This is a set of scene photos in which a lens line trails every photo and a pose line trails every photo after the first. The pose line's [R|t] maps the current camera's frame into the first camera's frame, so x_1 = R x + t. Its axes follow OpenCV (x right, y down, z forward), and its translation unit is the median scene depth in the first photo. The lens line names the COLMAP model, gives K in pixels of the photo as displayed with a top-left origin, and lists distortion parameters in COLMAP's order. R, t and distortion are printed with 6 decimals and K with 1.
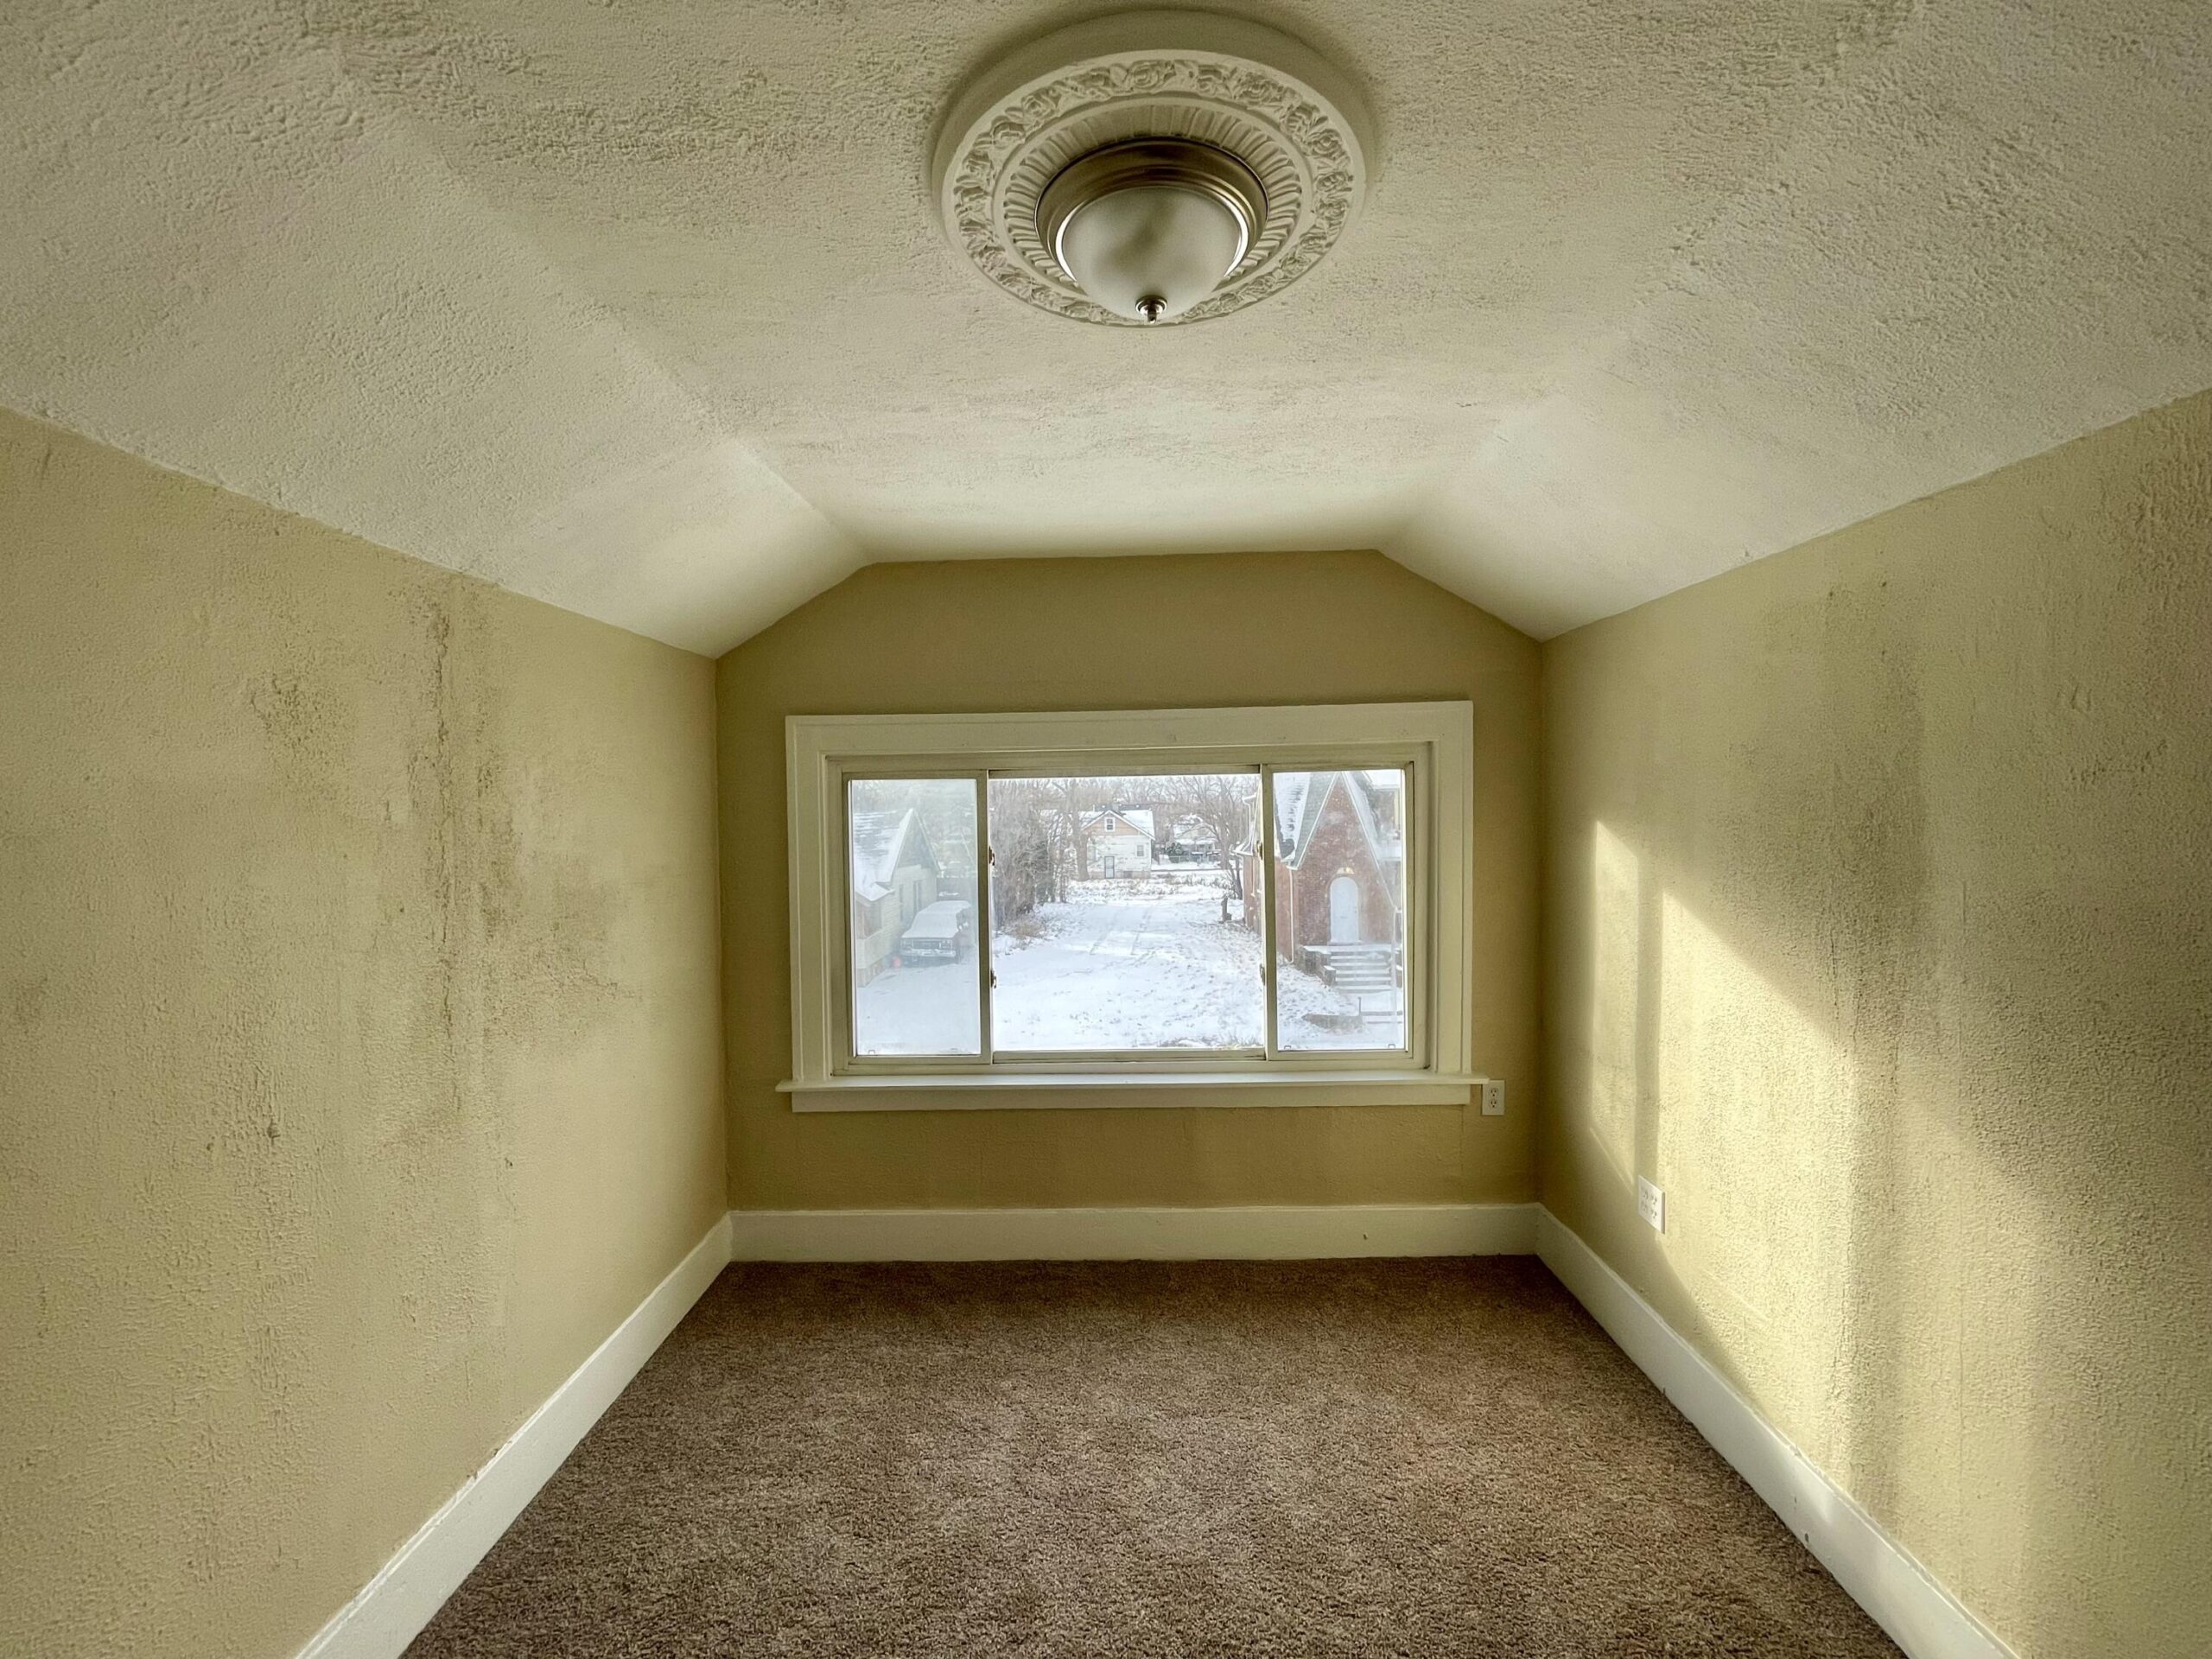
lens RADIAL K [[889.3, 0, 1103.5], [0, 889.3, 834.5], [0, 0, 1]] dist [-0.002393, 0.000952]
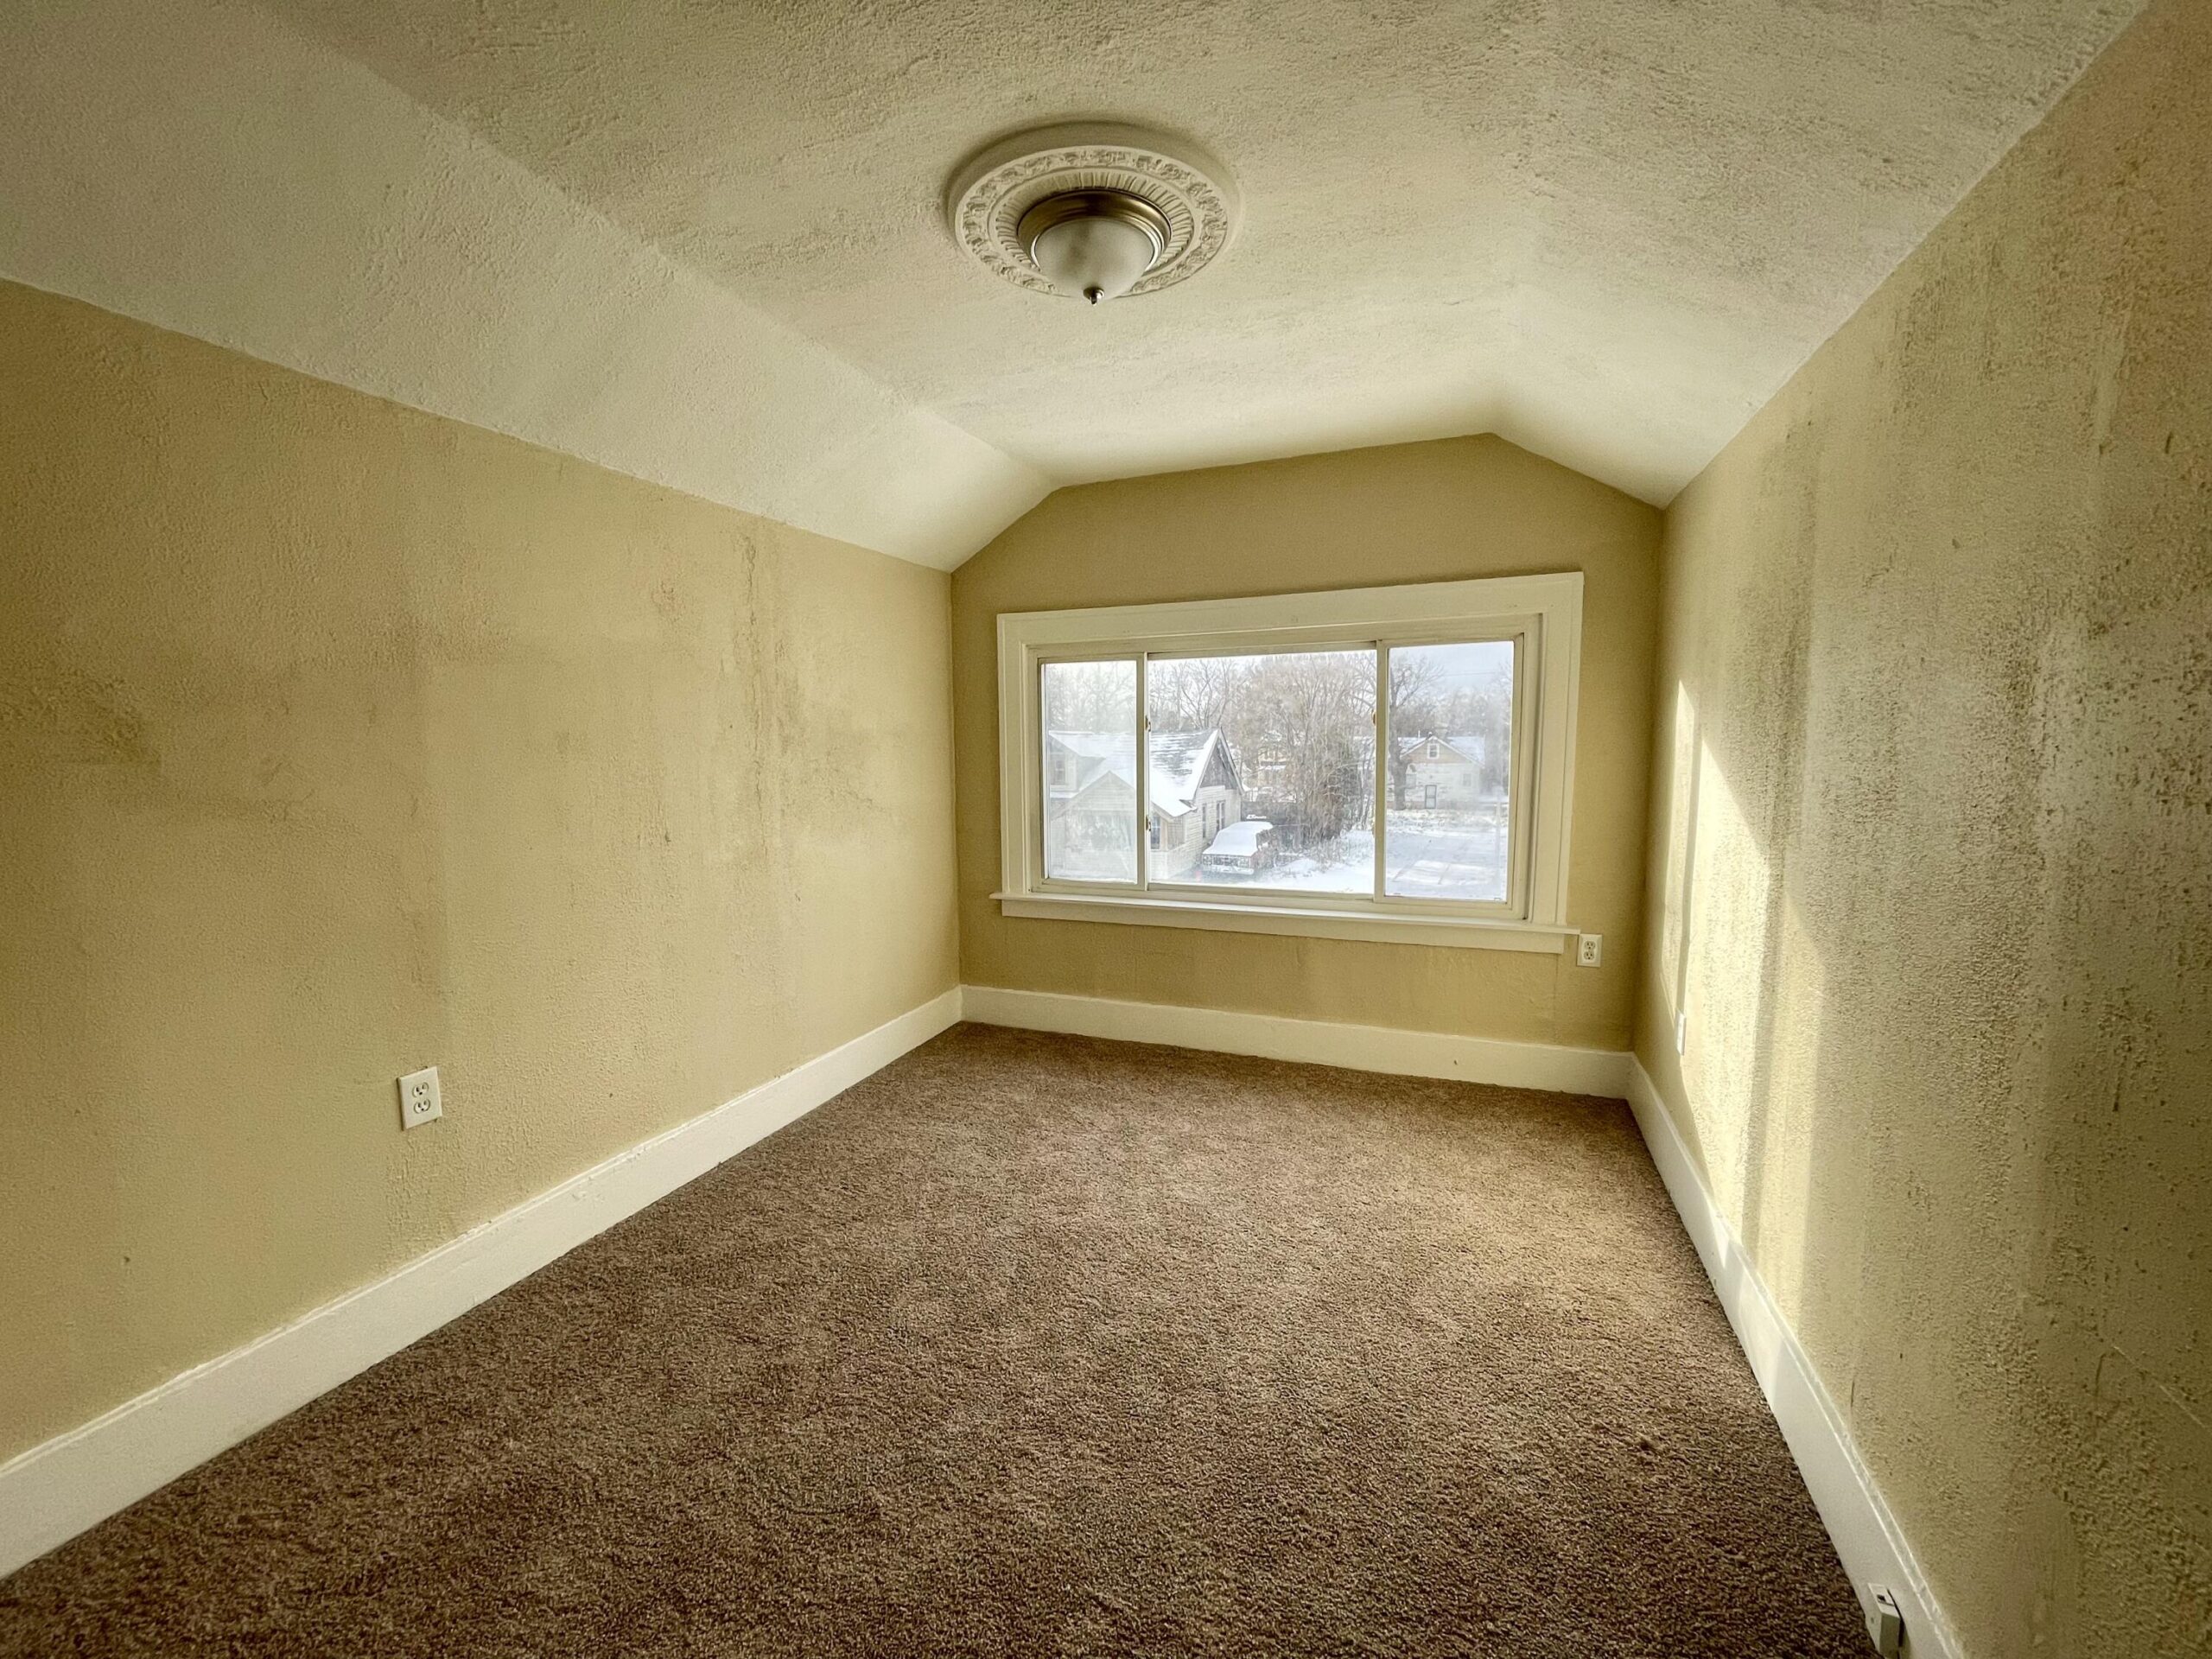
lens RADIAL K [[889.3, 0, 1109.9], [0, 889.3, 831.1], [0, 0, 1]] dist [-0.002393, 0.000952]
pose [[0.939178, 0.042057, -0.340847, 0.309954], [-0.015644, 0.996682, 0.079873, 0.093508], [0.343075, -0.069683, 0.936720, -0.227112]]
